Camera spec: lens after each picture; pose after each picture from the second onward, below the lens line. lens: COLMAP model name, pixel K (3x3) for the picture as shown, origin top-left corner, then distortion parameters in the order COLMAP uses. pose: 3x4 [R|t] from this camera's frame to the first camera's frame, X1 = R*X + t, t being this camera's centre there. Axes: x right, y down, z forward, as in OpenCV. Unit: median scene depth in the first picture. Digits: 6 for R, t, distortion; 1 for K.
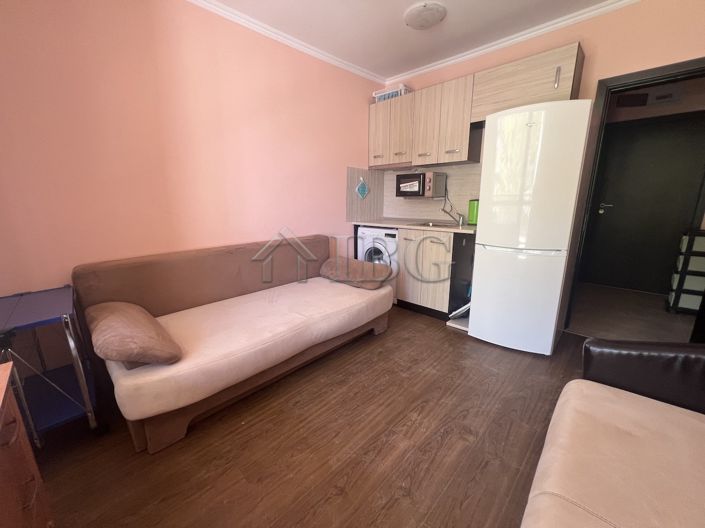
lens RADIAL K [[283.9, 0, 351.6], [0, 283.9, 263.3], [0, 0, 1]] dist [0.001239, 0.001258]
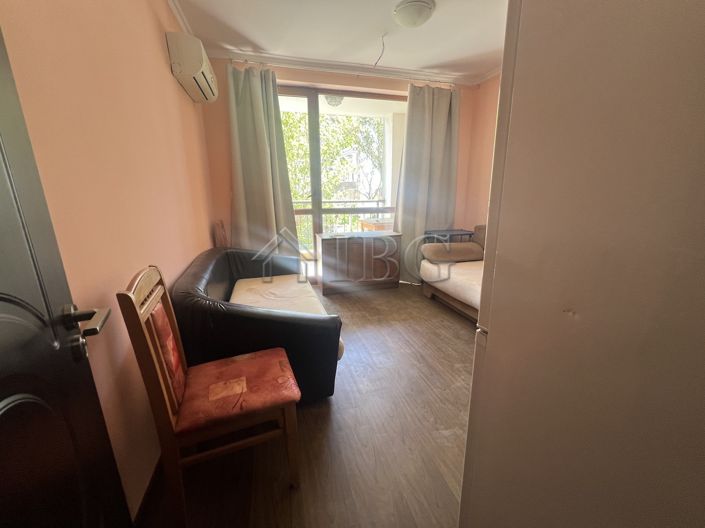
lens RADIAL K [[283.9, 0, 353.3], [0, 283.9, 265.1], [0, 0, 1]] dist [0.001239, 0.001258]
pose [[-0.490111, 0.226458, -0.841729, 1.023948], [-0.183452, 0.917235, 0.353590, -0.214304], [0.852137, 0.327715, -0.408003, 0.854626]]
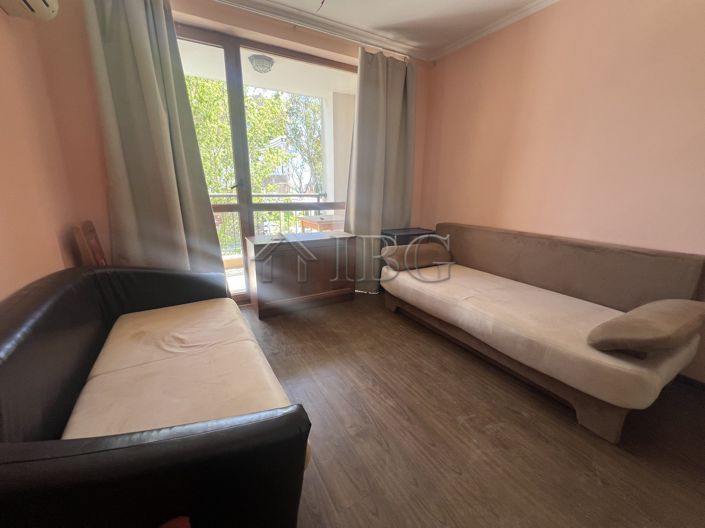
lens RADIAL K [[283.9, 0, 351.6], [0, 283.9, 264.3], [0, 0, 1]] dist [0.001239, 0.001258]
pose [[-0.277268, 0.254921, -0.926357, 0.761641], [-0.219538, 0.921843, 0.319388, -0.149862], [0.935375, 0.291927, -0.199633, 0.659729]]
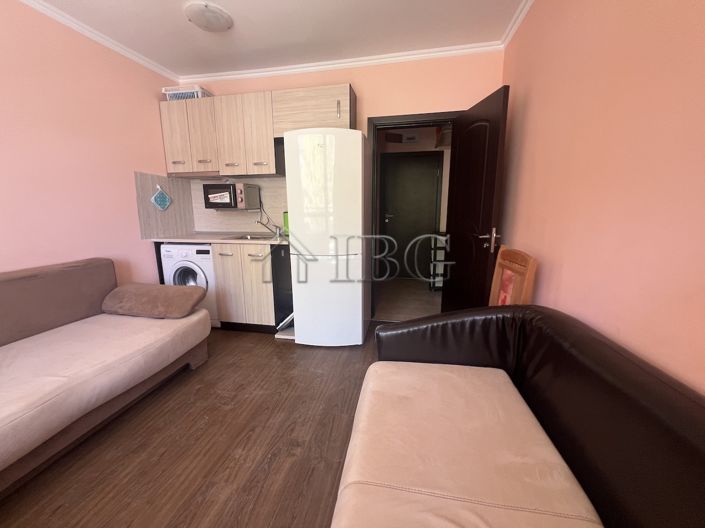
lens RADIAL K [[283.9, 0, 349.7], [0, 283.9, 263.8], [0, 0, 1]] dist [0.001239, 0.001258]
pose [[0.845737, -0.098678, 0.524396, 0.075485], [0.118788, 0.992908, -0.004740, -0.003638], [-0.520209, 0.066301, 0.851461, 0.013160]]
